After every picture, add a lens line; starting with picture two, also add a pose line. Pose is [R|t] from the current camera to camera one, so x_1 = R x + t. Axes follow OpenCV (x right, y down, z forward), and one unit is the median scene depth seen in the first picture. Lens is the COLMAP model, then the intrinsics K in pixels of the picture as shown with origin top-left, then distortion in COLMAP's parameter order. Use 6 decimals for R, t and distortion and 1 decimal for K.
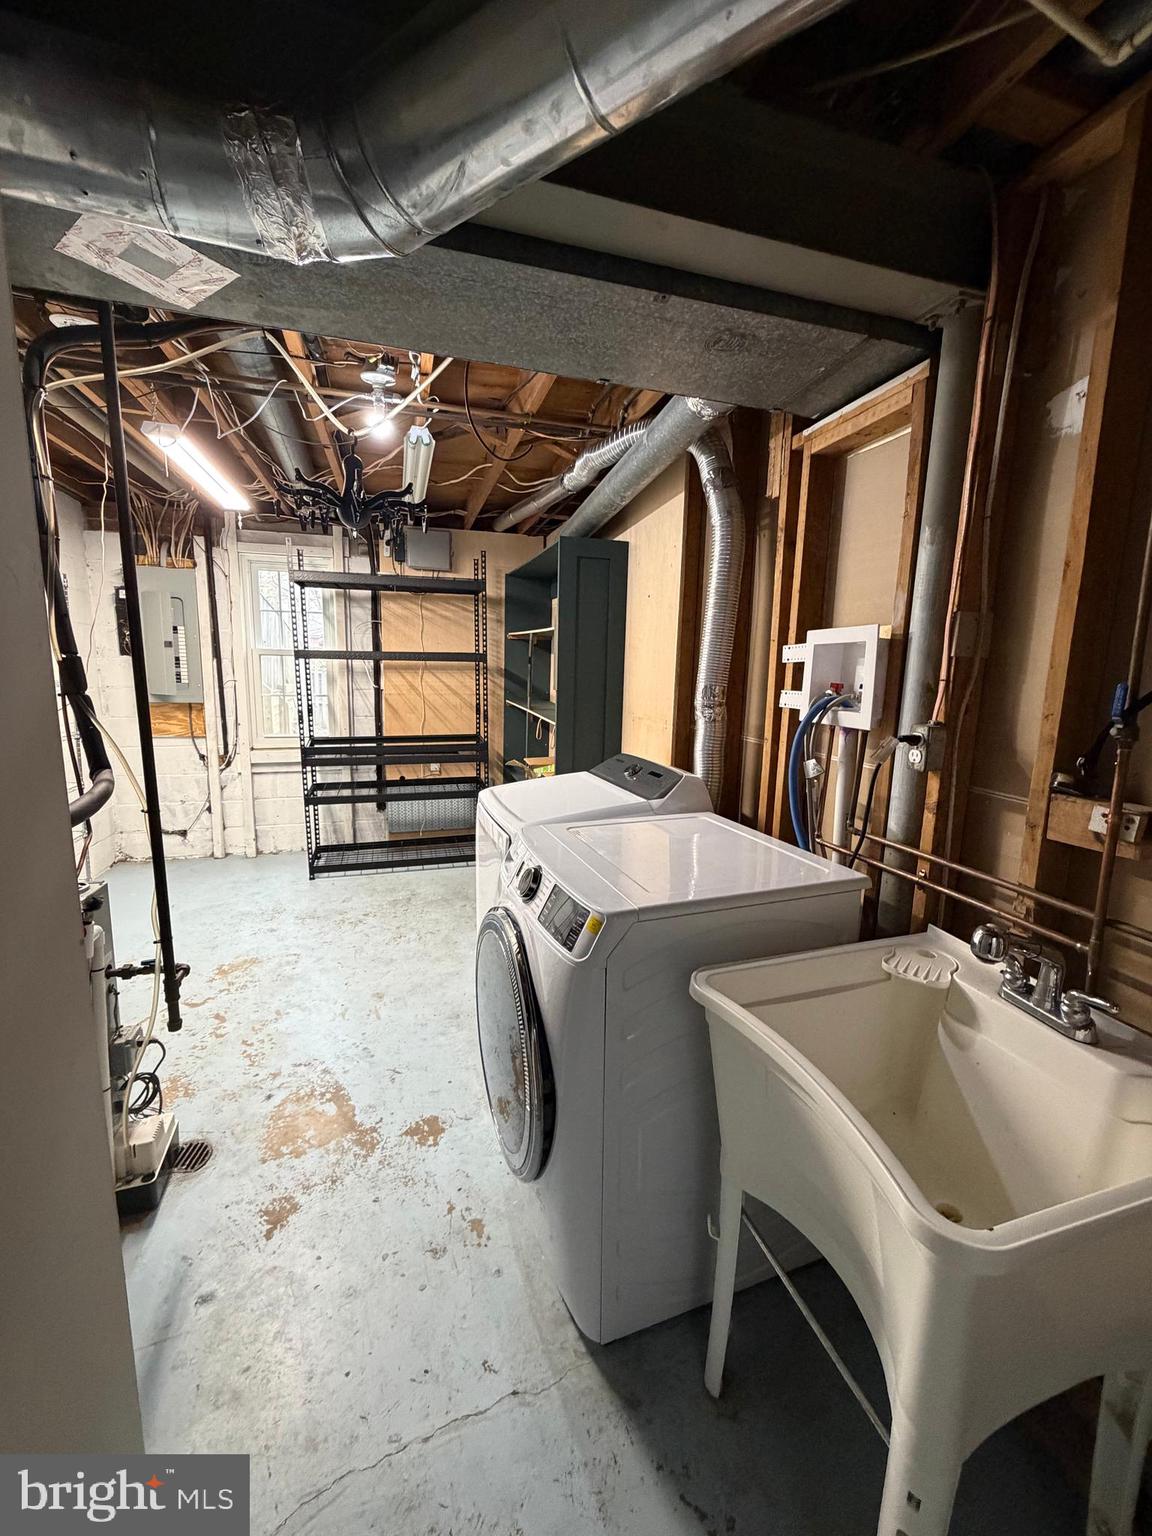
lens RADIAL K [[612.7, 0, 584.2], [0, 612.7, 762.4], [0, 0, 1]] dist [0.001928, 0.000121]
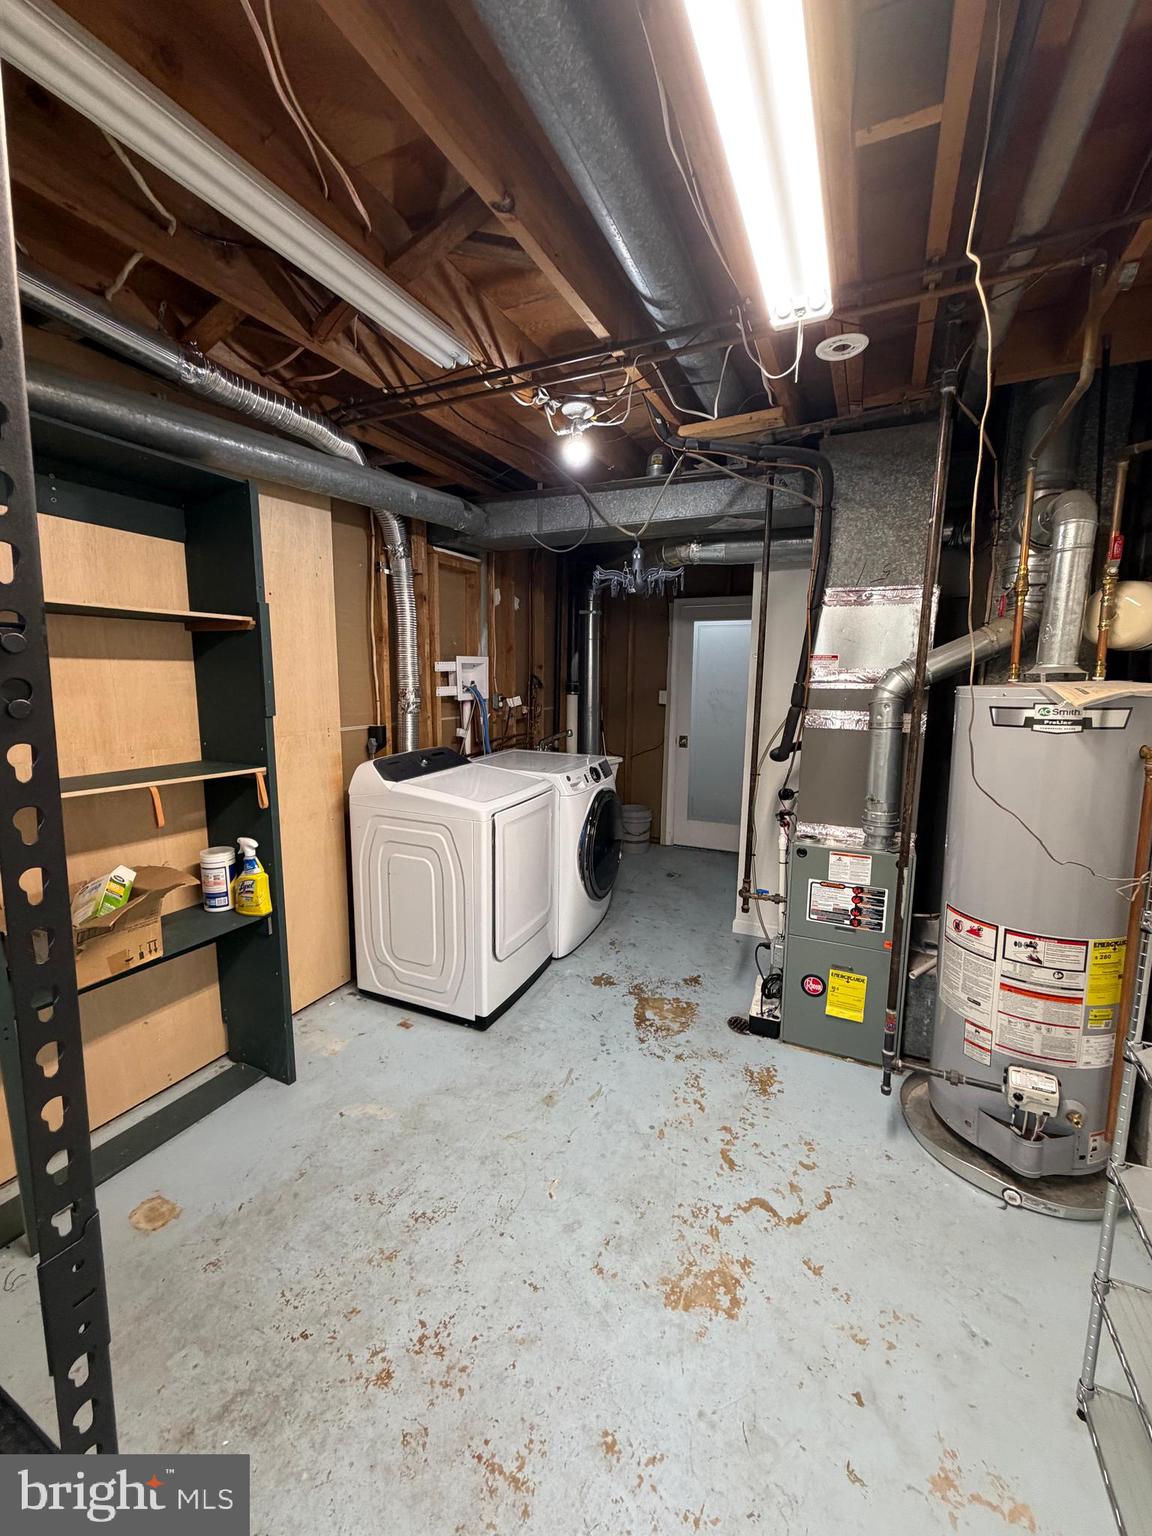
lens RADIAL K [[612.7, 0, 577.3], [0, 612.7, 758.6], [0, 0, 1]] dist [0.001928, 0.000121]
pose [[-0.737602, -0.123144, 0.663912, -1.080218], [0.078590, 0.960891, 0.265541, -0.326075], [-0.670647, 0.248040, -0.699077, 1.840897]]
